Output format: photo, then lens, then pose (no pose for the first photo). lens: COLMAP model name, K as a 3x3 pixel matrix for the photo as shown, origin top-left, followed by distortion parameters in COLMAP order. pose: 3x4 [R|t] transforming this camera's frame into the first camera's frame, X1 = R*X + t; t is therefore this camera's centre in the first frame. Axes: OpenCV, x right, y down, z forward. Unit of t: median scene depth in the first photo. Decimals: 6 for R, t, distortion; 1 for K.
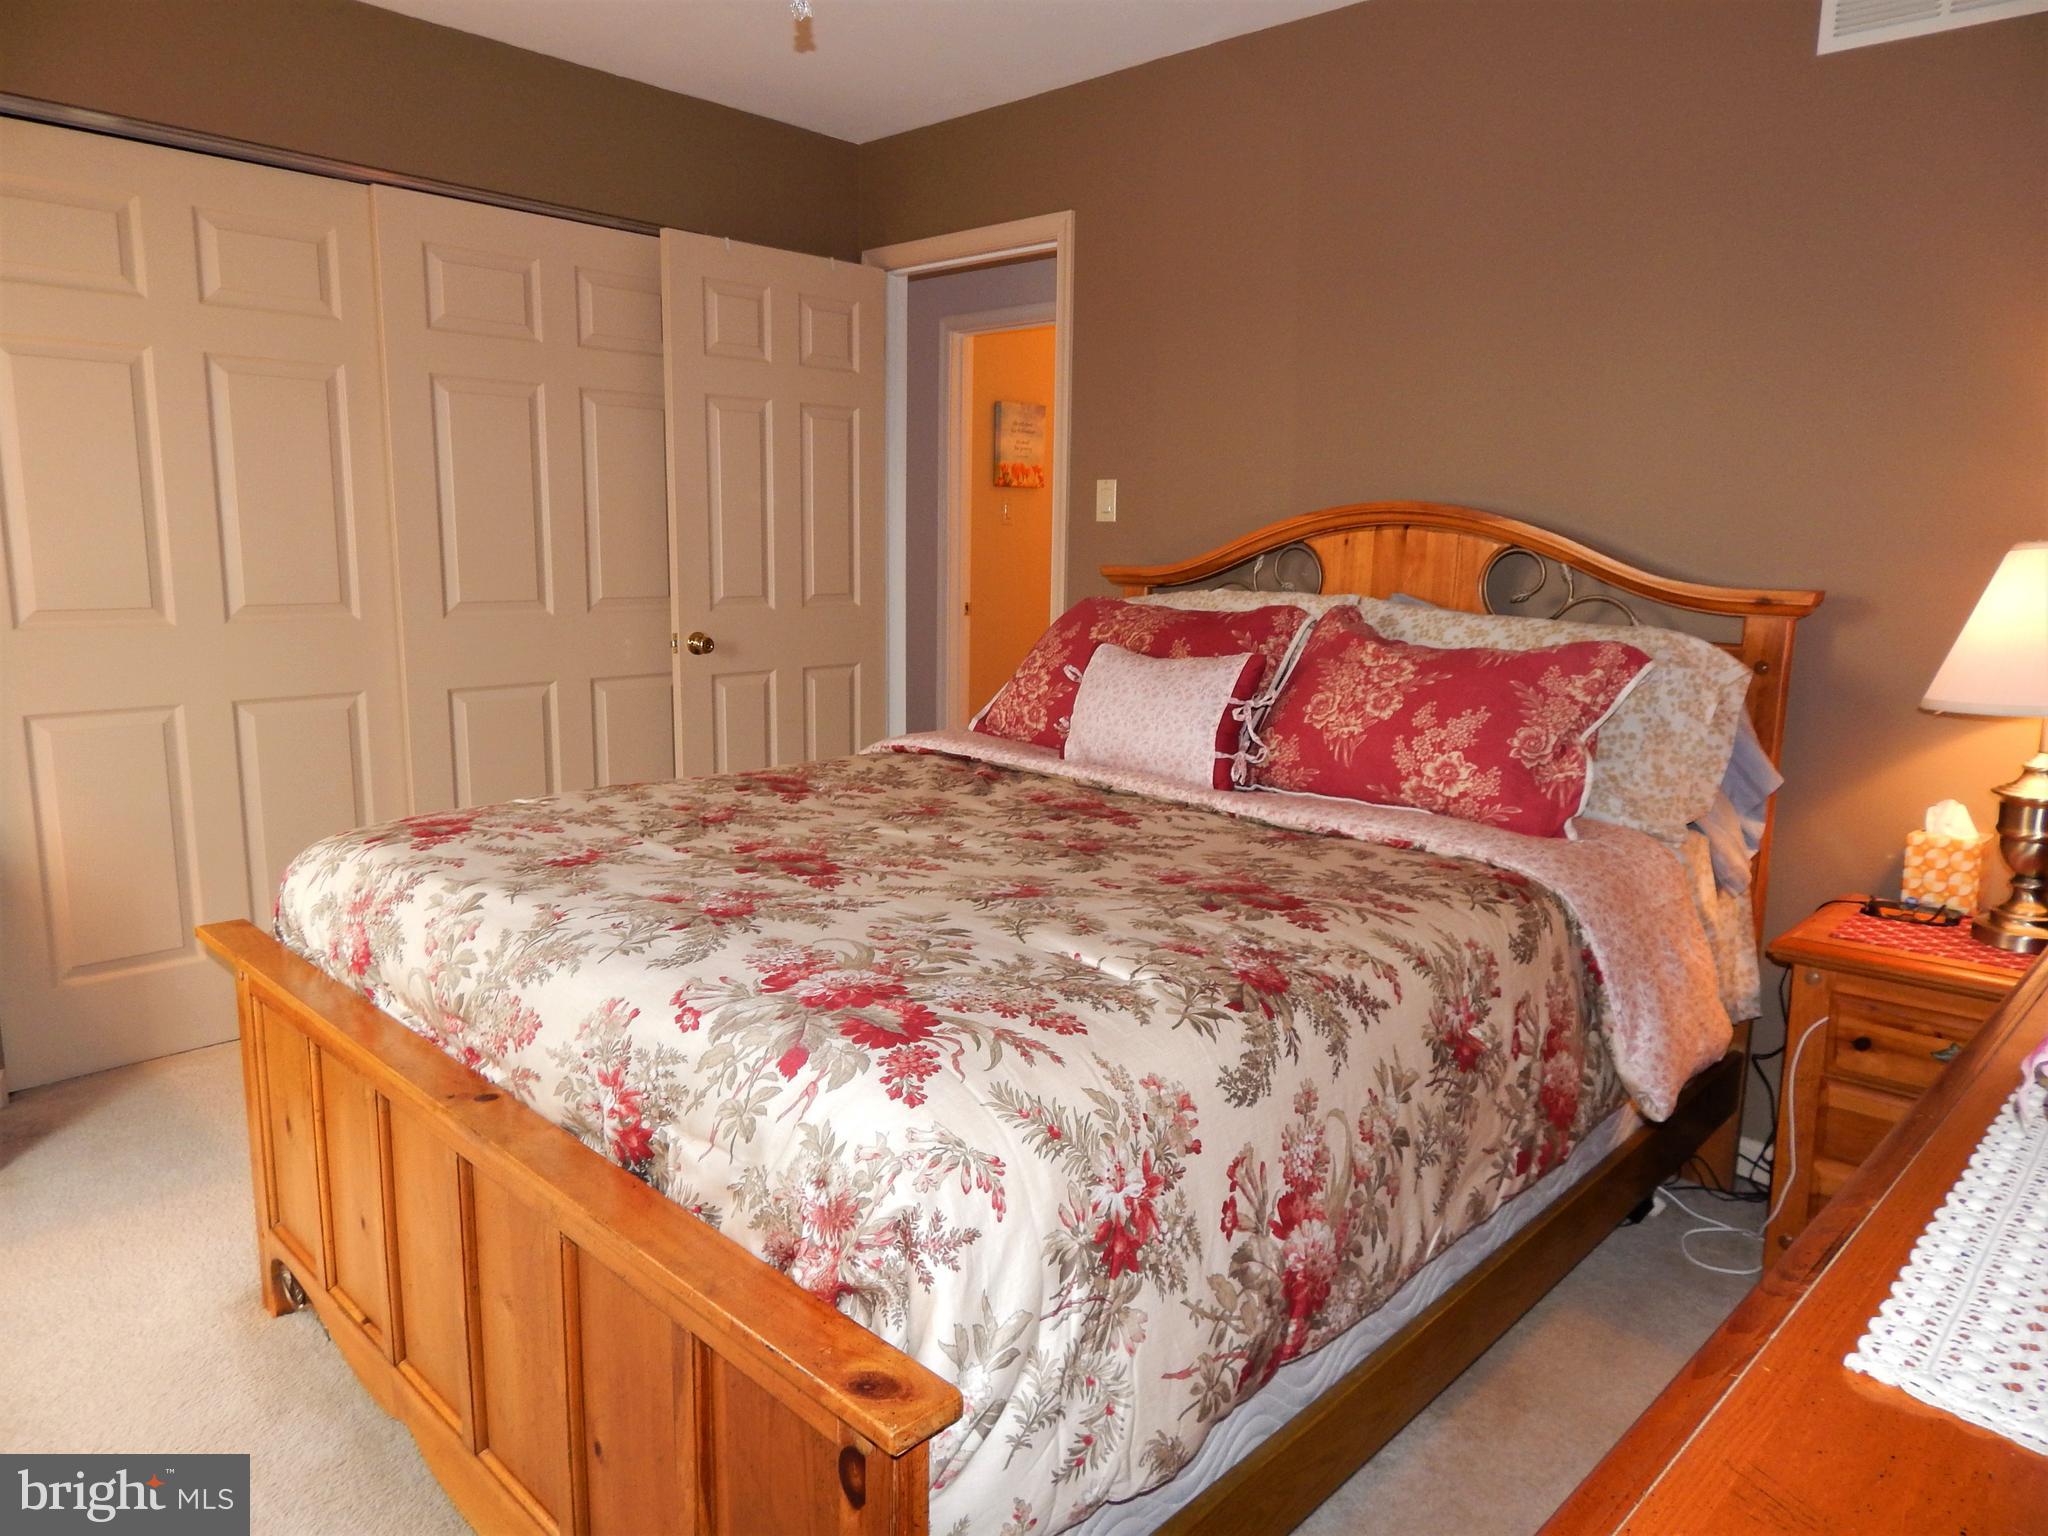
lens RADIAL K [[1343.7, 0, 1037.7], [0, 1343.7, 762.5], [0, 0, 1]] dist [-0.000113, -0.006467]
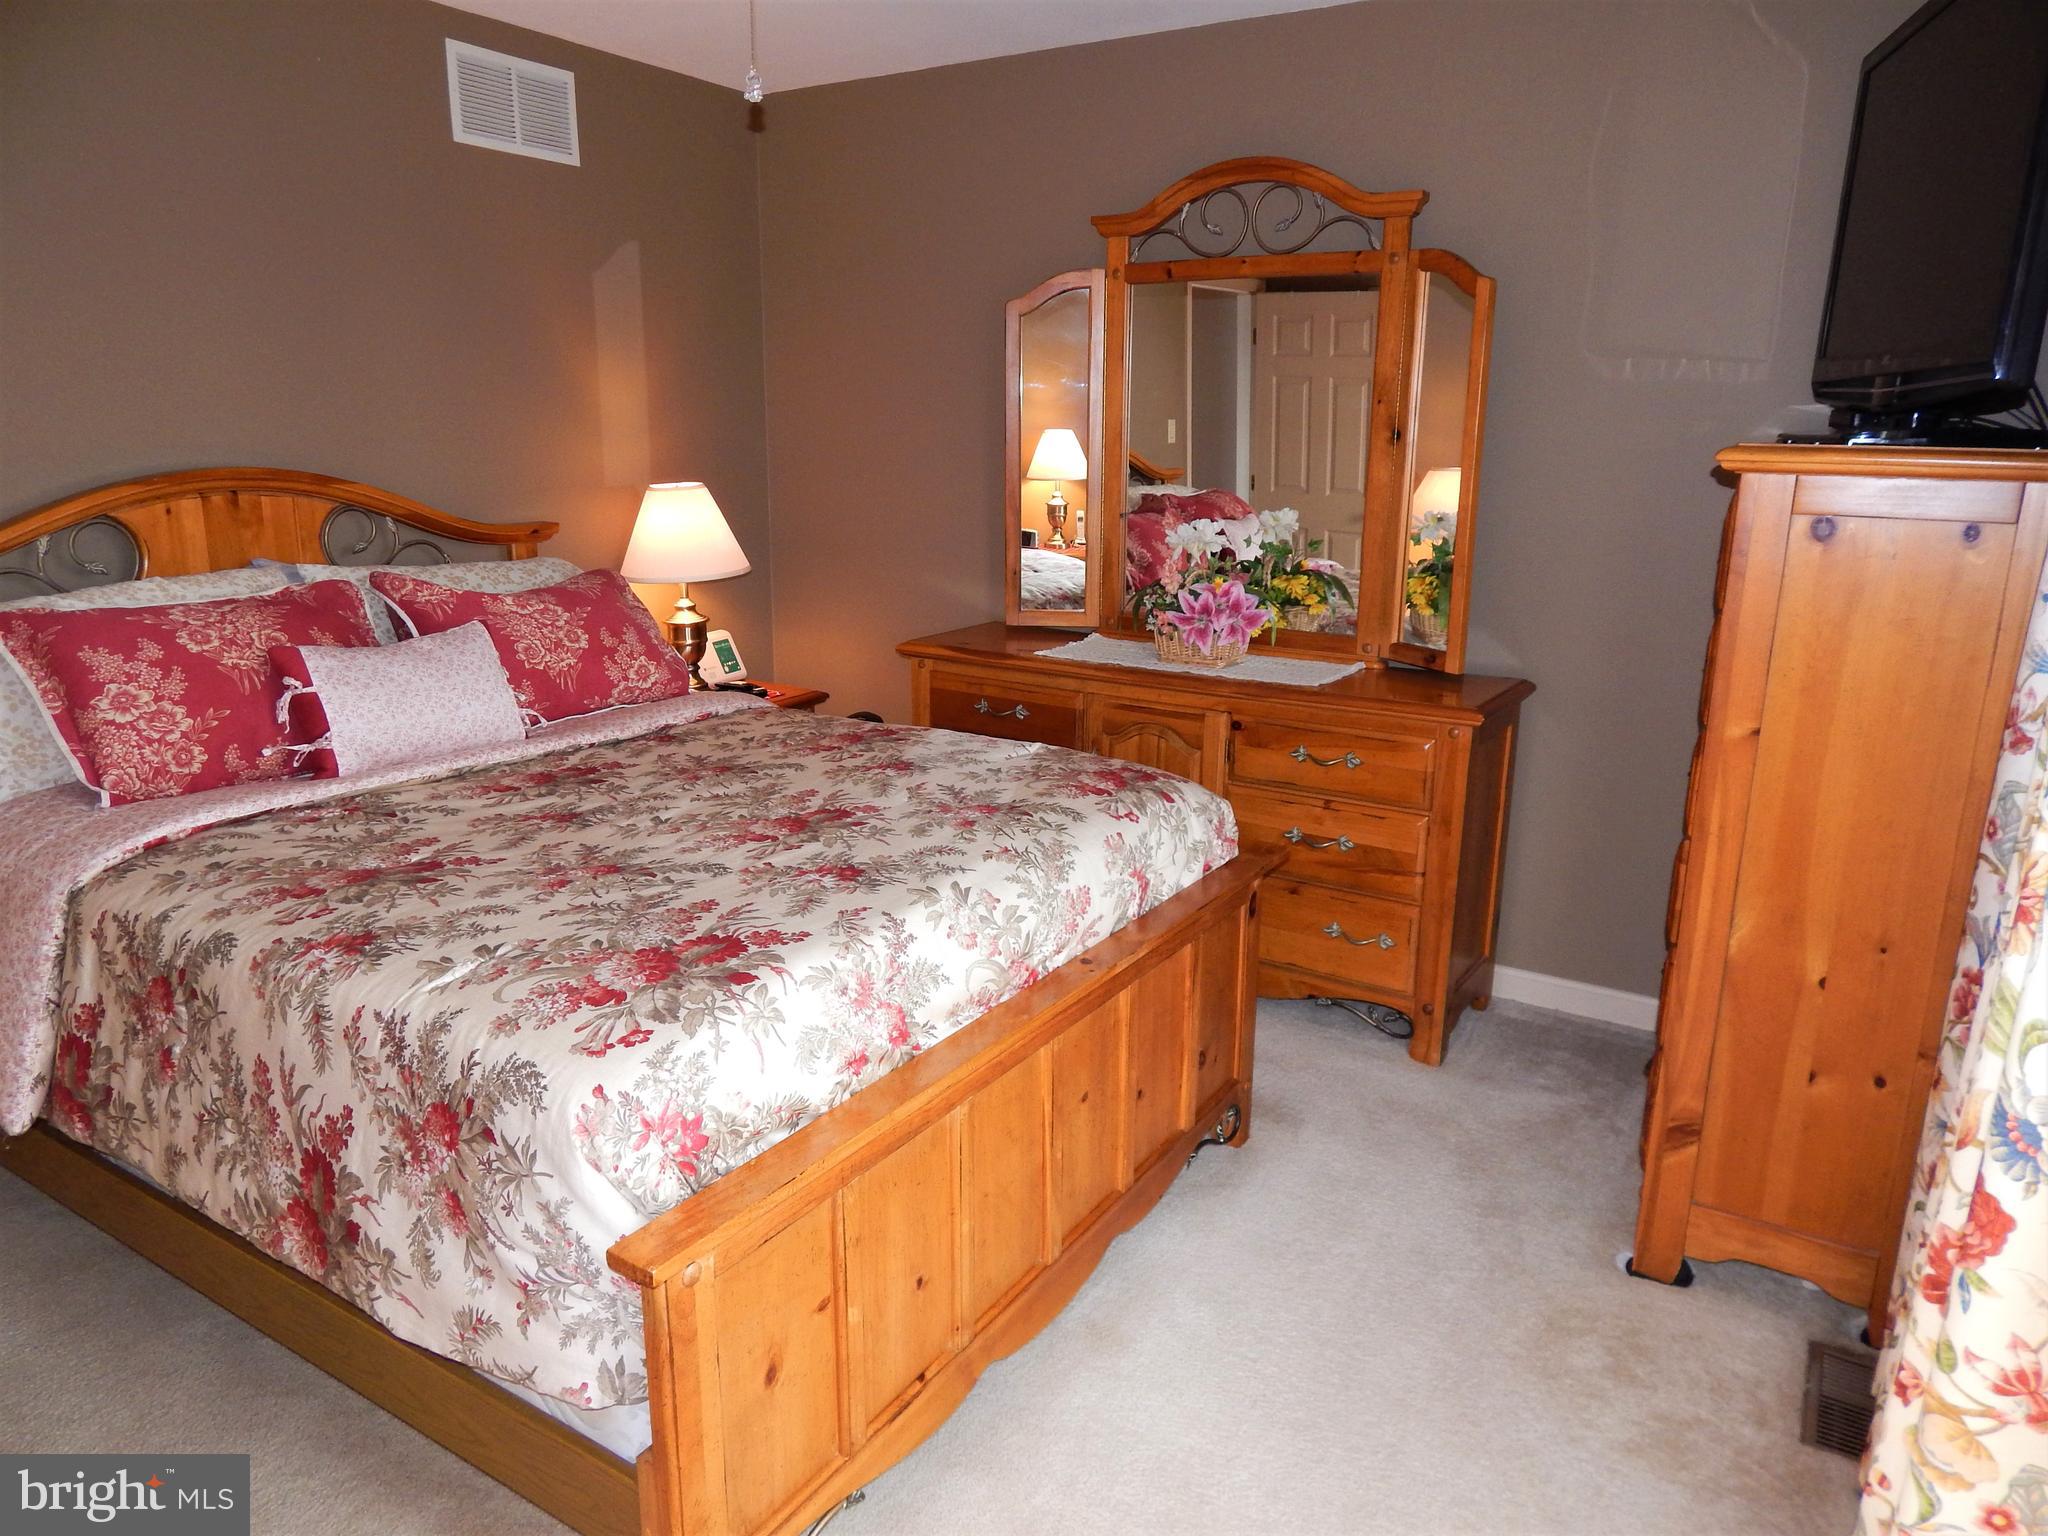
lens RADIAL K [[1343.7, 0, 1037.7], [0, 1343.7, 762.5], [0, 0, 1]] dist [-0.000113, -0.006467]
pose [[-0.205479, -0.254112, 0.945096, -1.175662], [0.149984, 0.946118, 0.286995, -0.252881], [-0.967100, 0.200721, -0.156295, 0.858593]]
